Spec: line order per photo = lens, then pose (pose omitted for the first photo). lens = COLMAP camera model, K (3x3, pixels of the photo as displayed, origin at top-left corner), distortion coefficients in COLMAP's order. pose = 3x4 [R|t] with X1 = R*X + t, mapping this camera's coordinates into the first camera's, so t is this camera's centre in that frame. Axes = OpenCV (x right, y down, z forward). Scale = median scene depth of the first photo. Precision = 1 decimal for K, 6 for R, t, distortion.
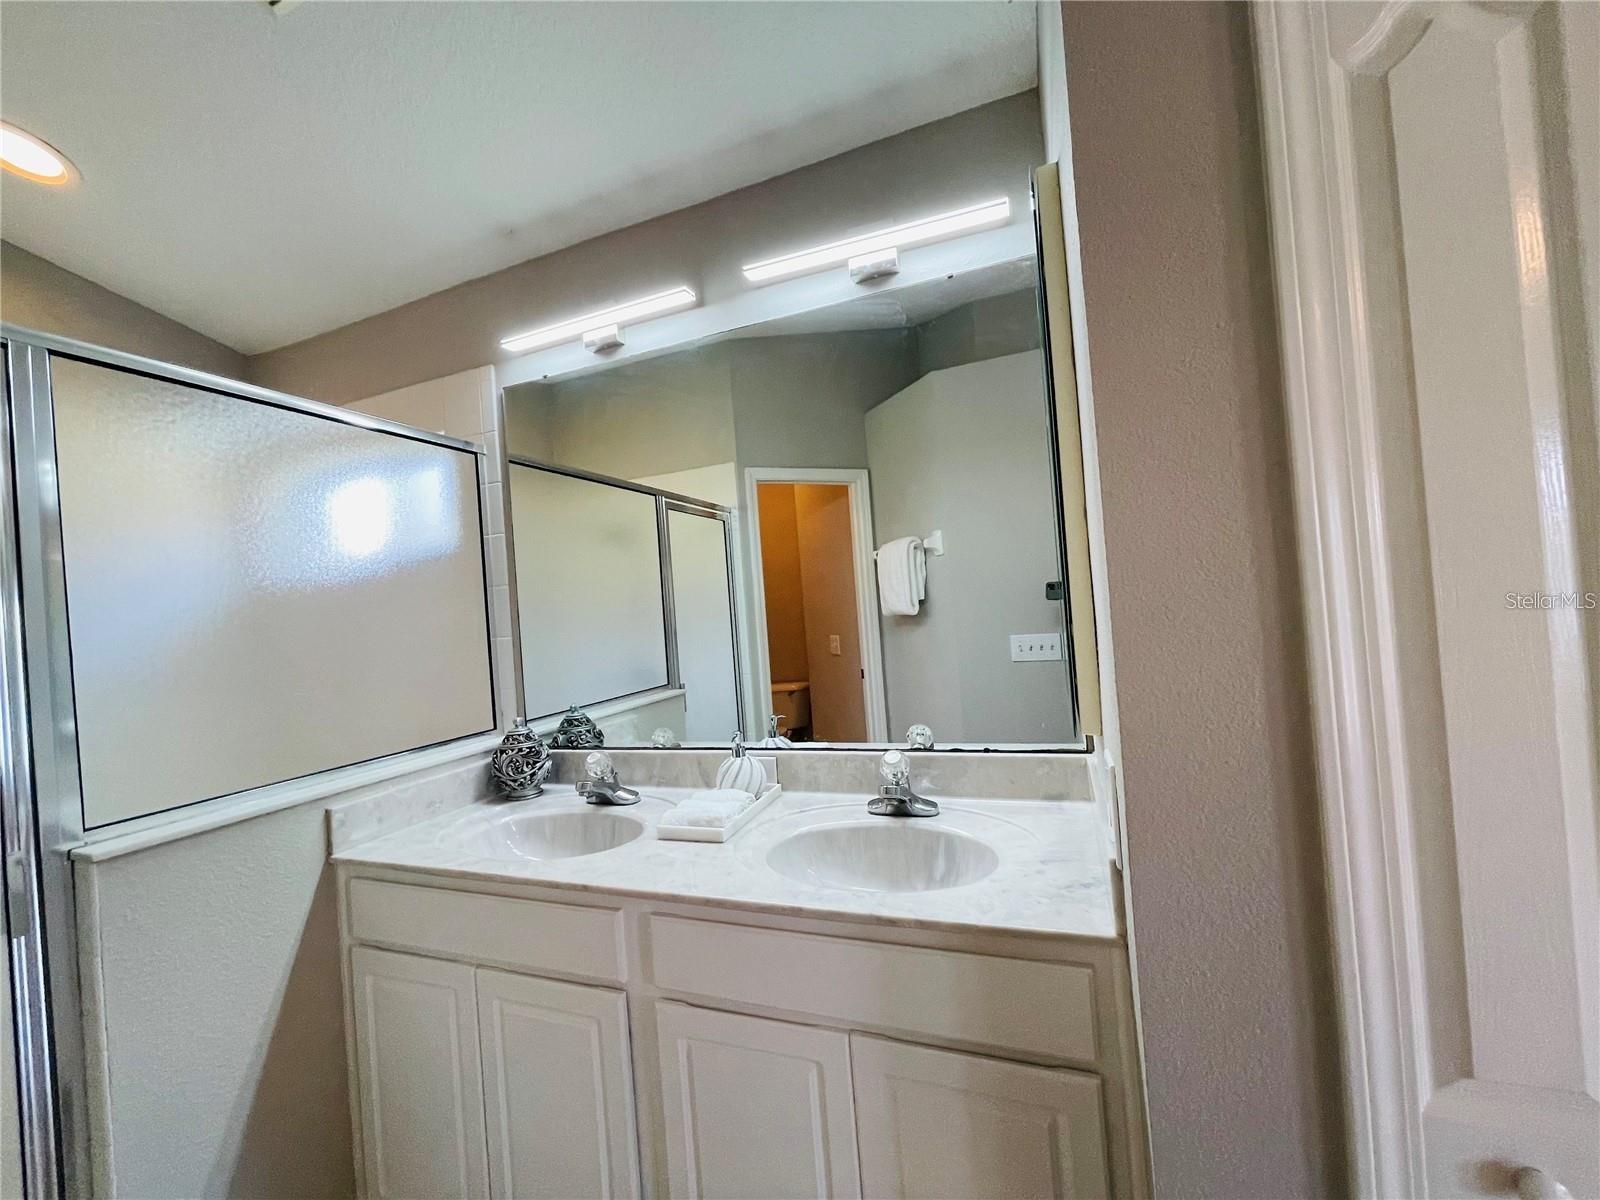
lens RADIAL K [[647.7, 0, 804.2], [0, 647.7, 600.7], [0, 0, 1]] dist [-0.001345, -0.000173]
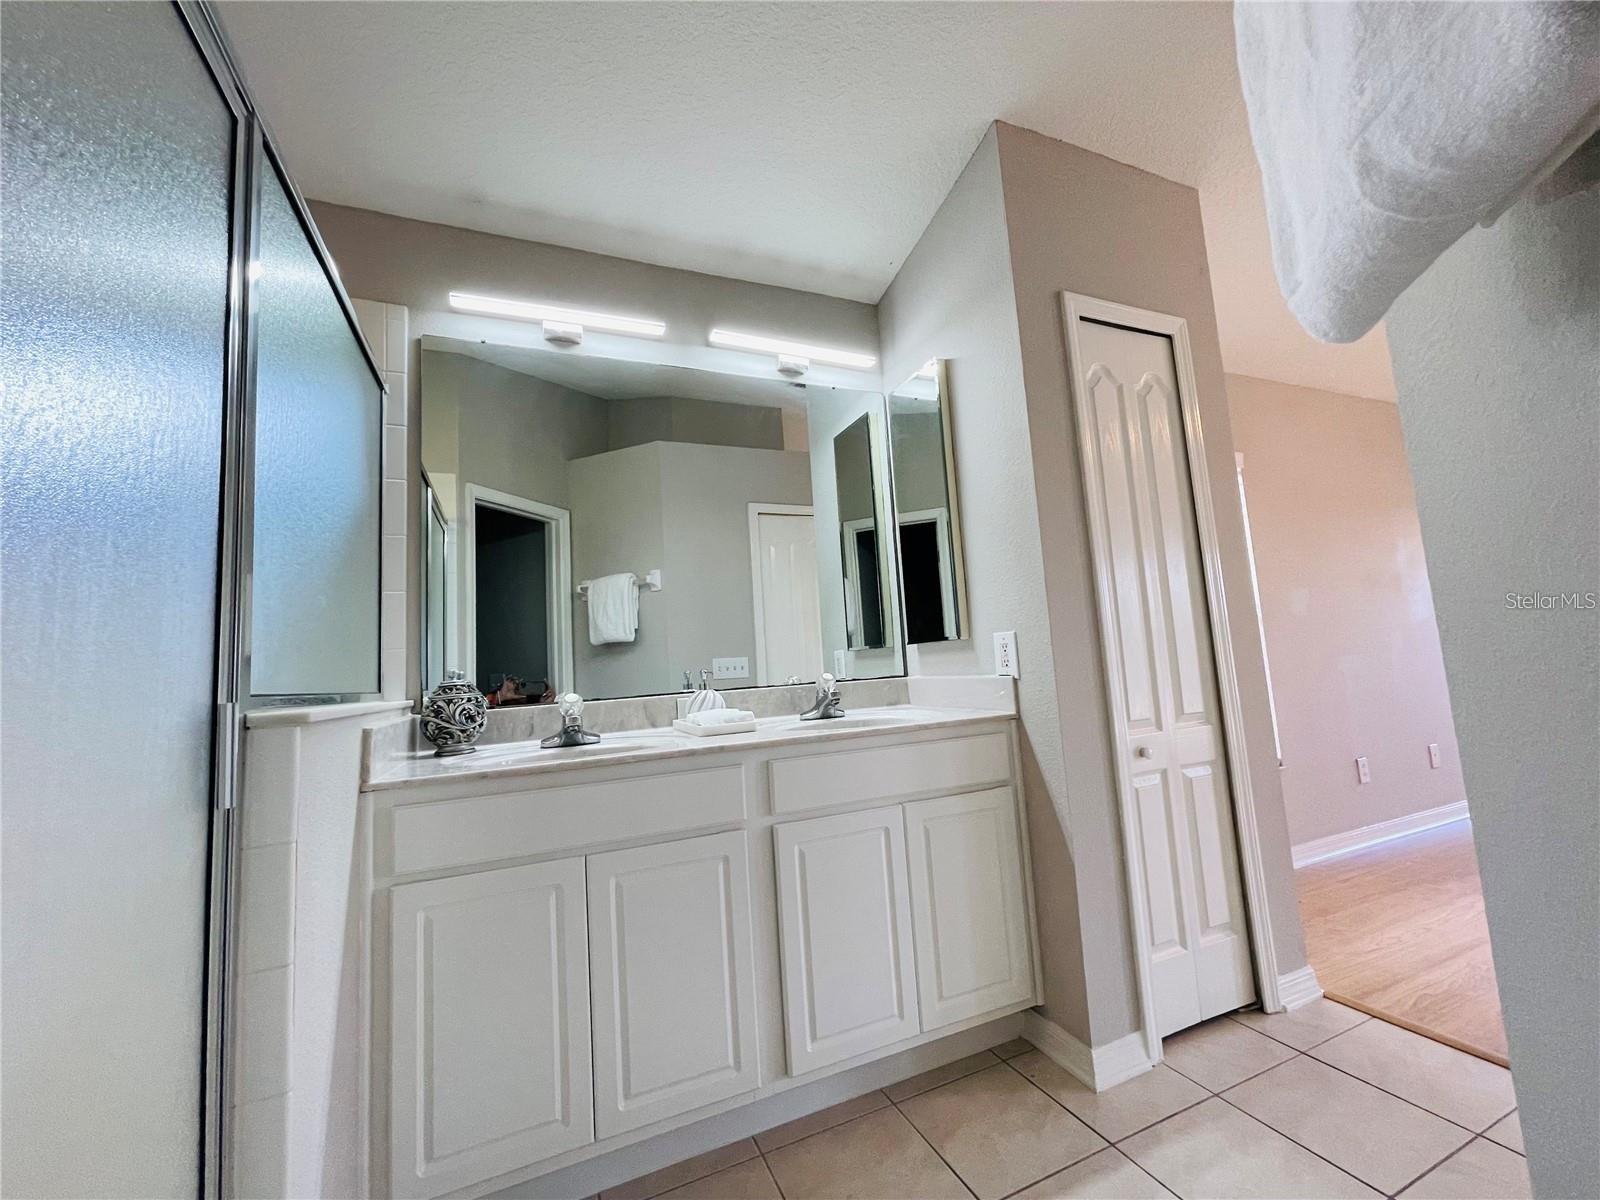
lens RADIAL K [[647.7, 0, 804.2], [0, 647.7, 600.7], [0, 0, 1]] dist [-0.001345, -0.000173]
pose [[0.716015, 0.102298, 0.690549, -0.764869], [0.003071, 0.988733, -0.149655, 0.232960], [-0.698078, 0.109276, 0.707634, -0.035466]]
